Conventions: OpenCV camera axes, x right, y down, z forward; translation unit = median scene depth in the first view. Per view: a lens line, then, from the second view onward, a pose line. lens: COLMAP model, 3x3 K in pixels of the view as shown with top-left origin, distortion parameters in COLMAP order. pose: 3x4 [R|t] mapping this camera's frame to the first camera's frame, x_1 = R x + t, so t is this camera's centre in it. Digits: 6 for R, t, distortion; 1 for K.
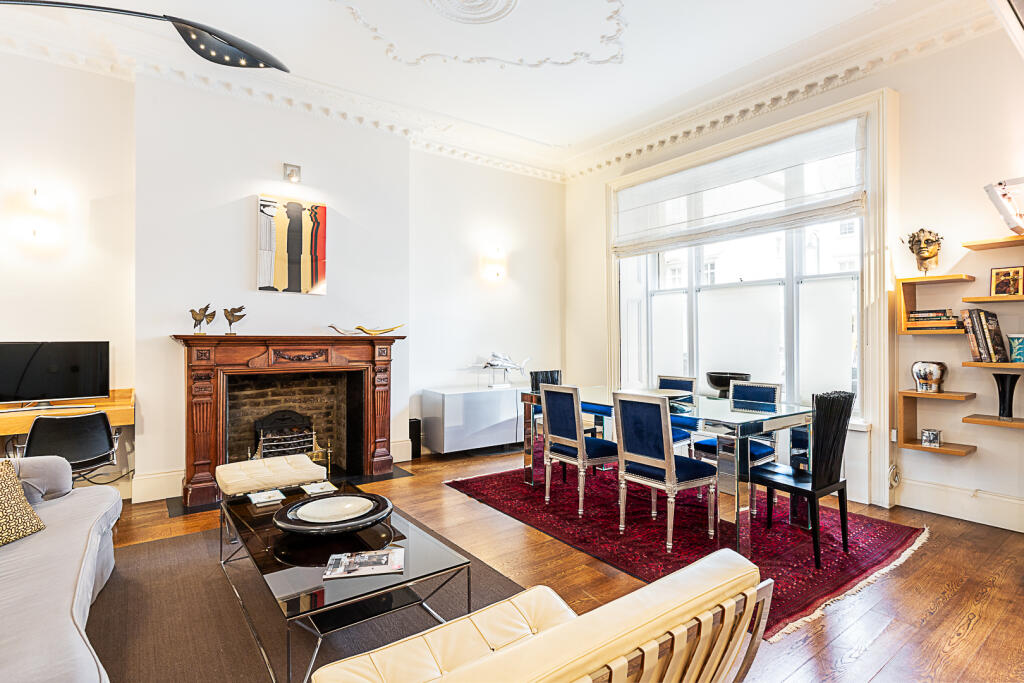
lens RADIAL K [[500.7, 0, 510.3], [0, 500.7, 331.6], [0, 0, 1]] dist [-0.002128, 0.000053]
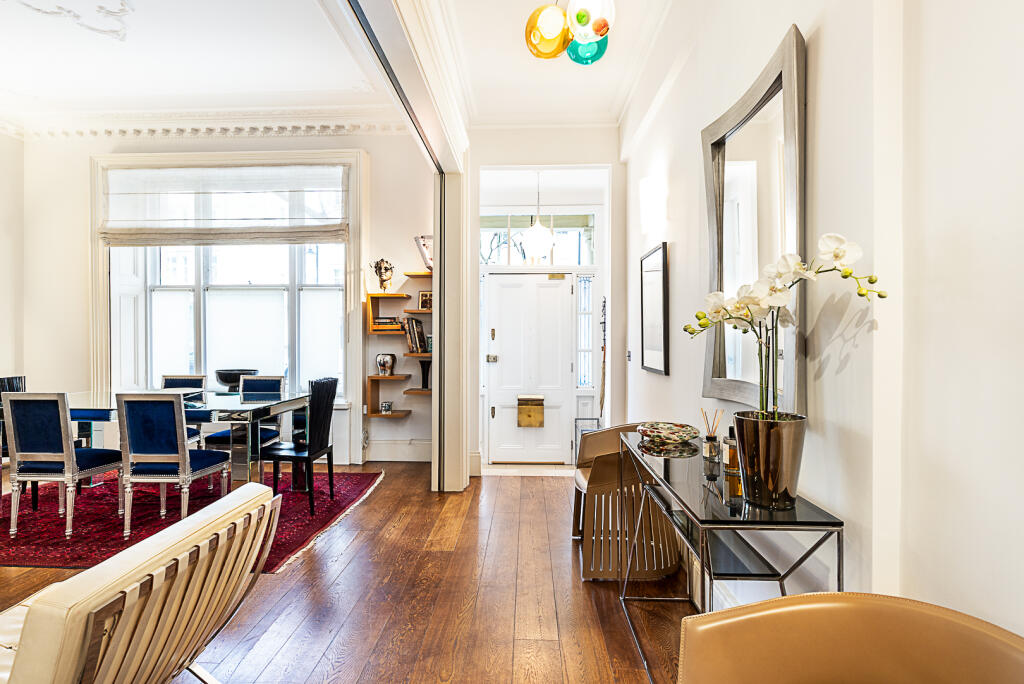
lens RADIAL K [[523.1, 0, 512.0], [0, 523.1, 342.0], [0, 0, 1]] dist [-0.003121, 0.000019]
pose [[0.616103, -0.006046, 0.787643, -0.096437], [-0.011751, 0.999789, 0.016866, -0.002180], [-0.787578, -0.019647, 0.615901, -0.172672]]
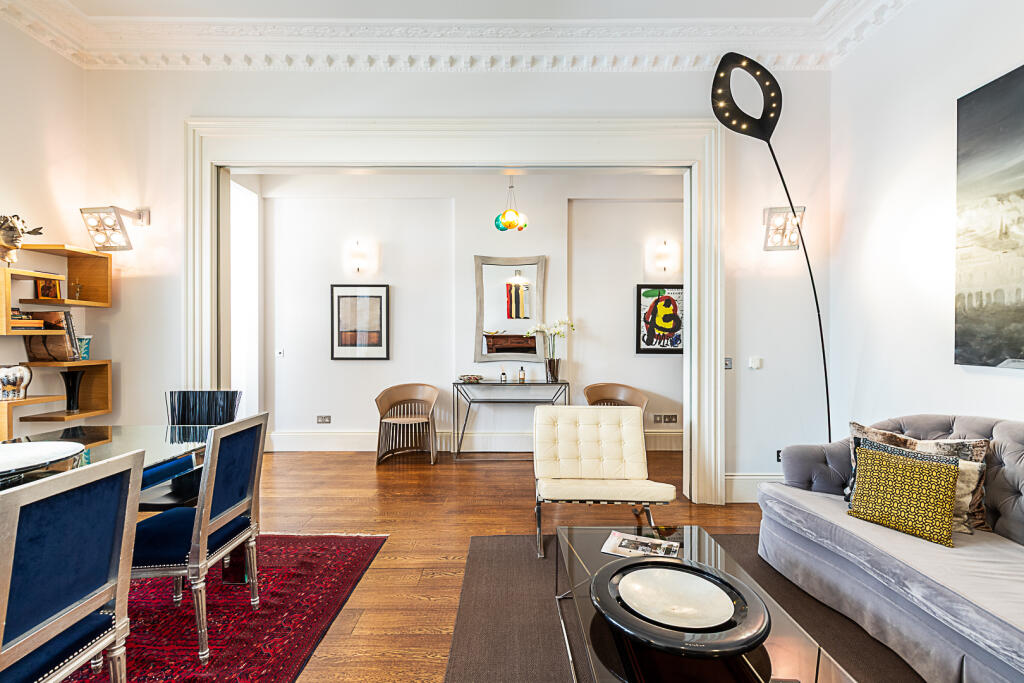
lens RADIAL K [[480.0, 0, 514.7], [0, 480.0, 332.2], [0, 0, 1]] dist [0.022194, -0.000184]
pose [[-0.809190, 0.007258, 0.587503, -0.374548], [-0.005696, 0.999780, -0.020197, 0.012173], [-0.587520, -0.019690, -0.808970, 1.103462]]
